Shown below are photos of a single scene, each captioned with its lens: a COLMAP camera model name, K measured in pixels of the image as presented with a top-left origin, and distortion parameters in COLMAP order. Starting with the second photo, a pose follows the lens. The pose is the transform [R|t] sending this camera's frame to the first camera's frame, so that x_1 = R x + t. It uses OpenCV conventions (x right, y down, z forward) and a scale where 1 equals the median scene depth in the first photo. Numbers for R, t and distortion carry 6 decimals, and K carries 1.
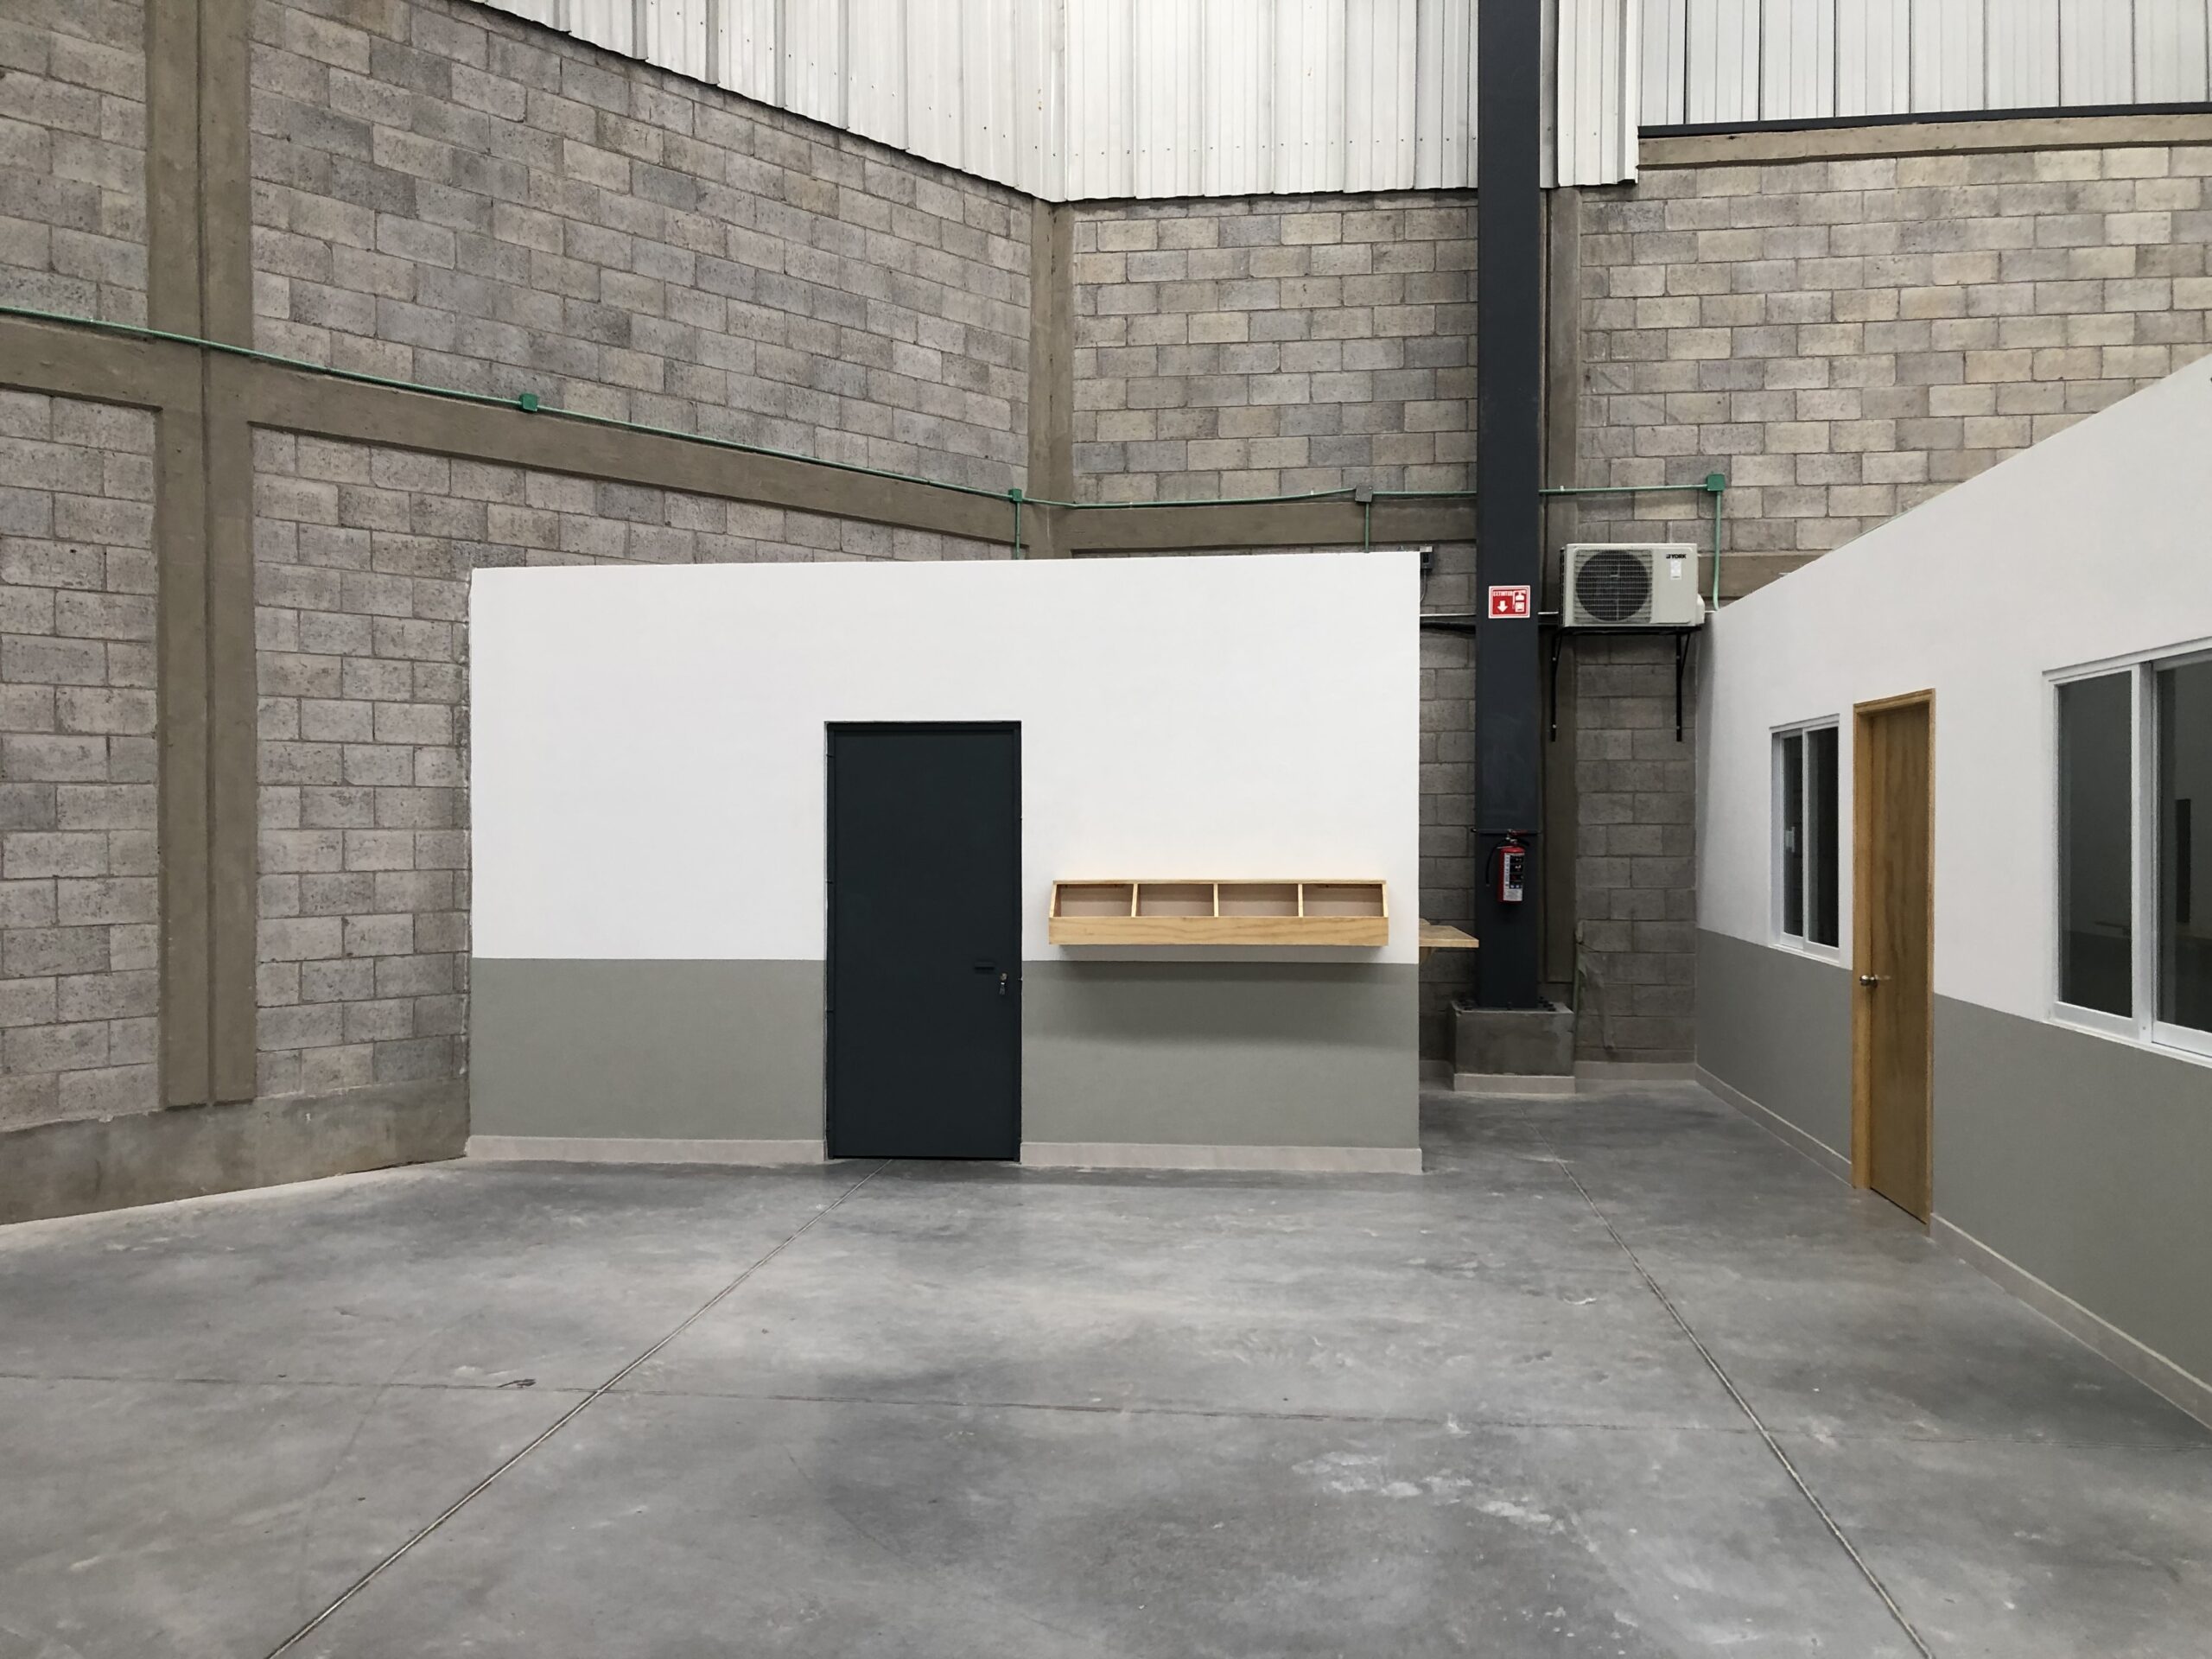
lens RADIAL K [[1810.2, 0, 1110.9], [0, 1810.2, 832.6], [0, 0, 1]] dist [0.047817, -0.049164]
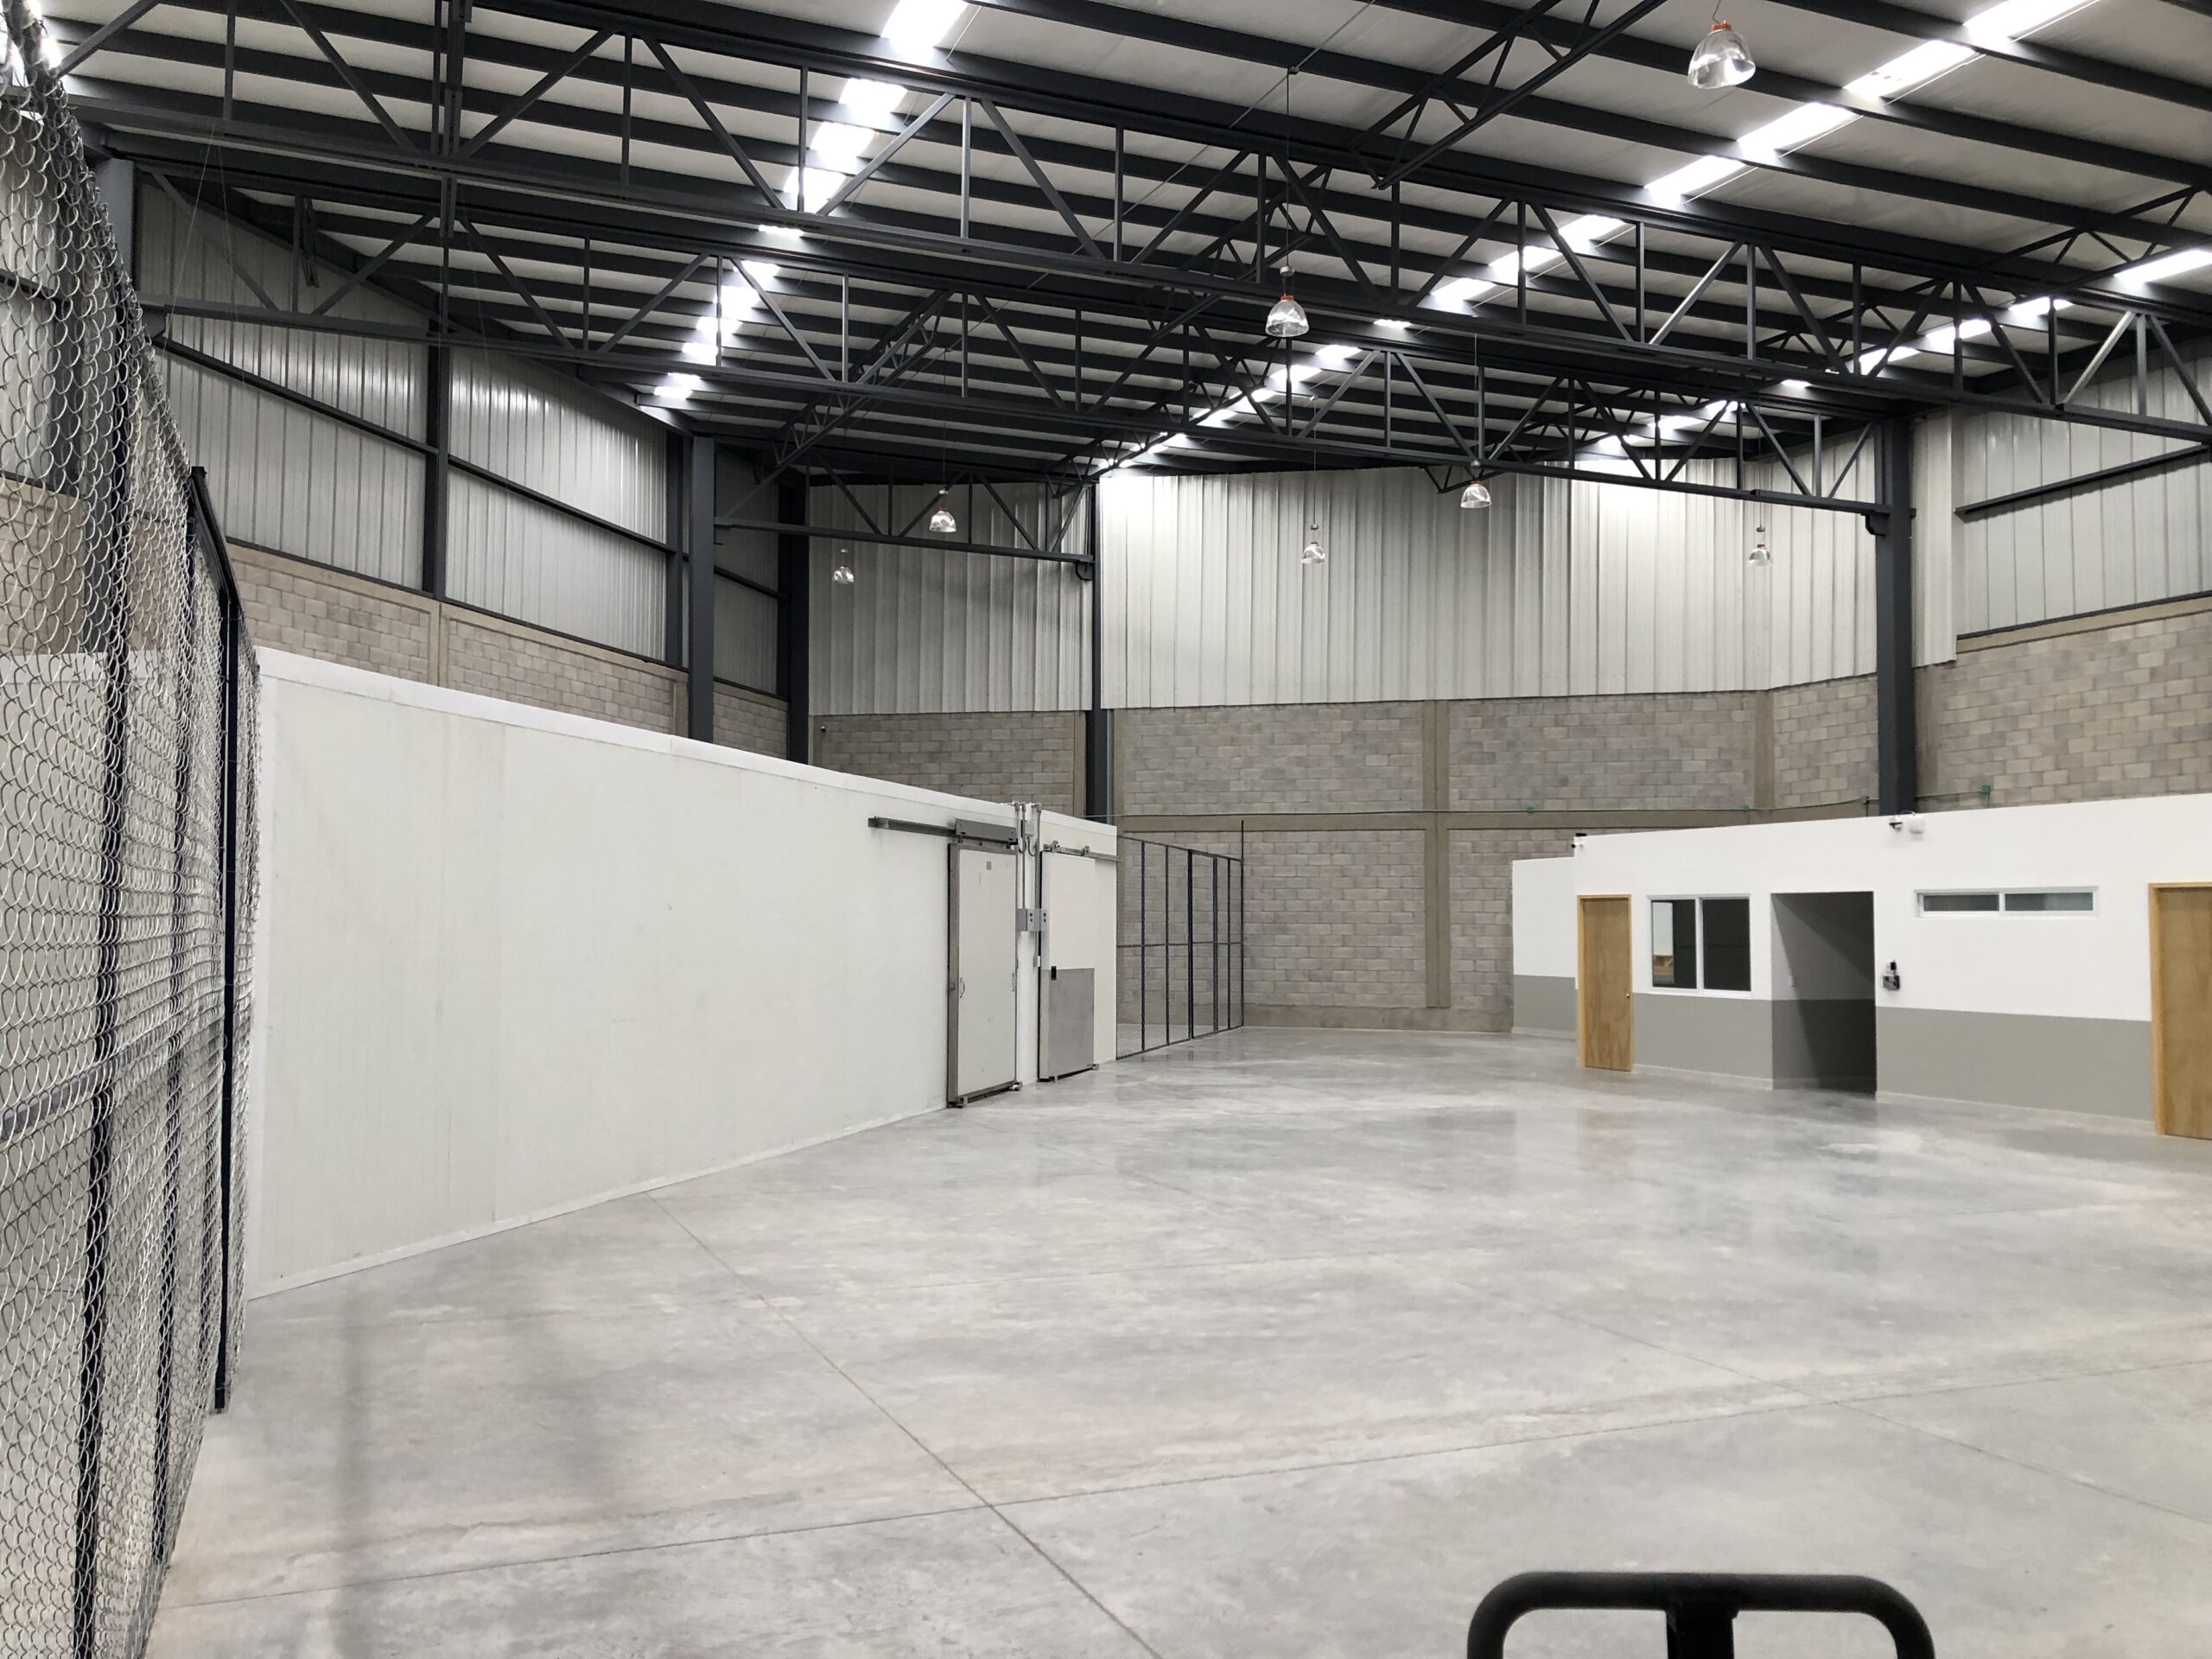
lens RADIAL K [[1810.2, 0, 1072.2], [0, 1810.2, 840.2], [0, 0, 1]] dist [0.047817, -0.049164]
pose [[0.469216, -0.037402, -0.882291, 2.036299], [-0.013858, 0.998668, -0.049706, -0.001704], [0.882975, 0.035549, 0.468073, -1.191820]]
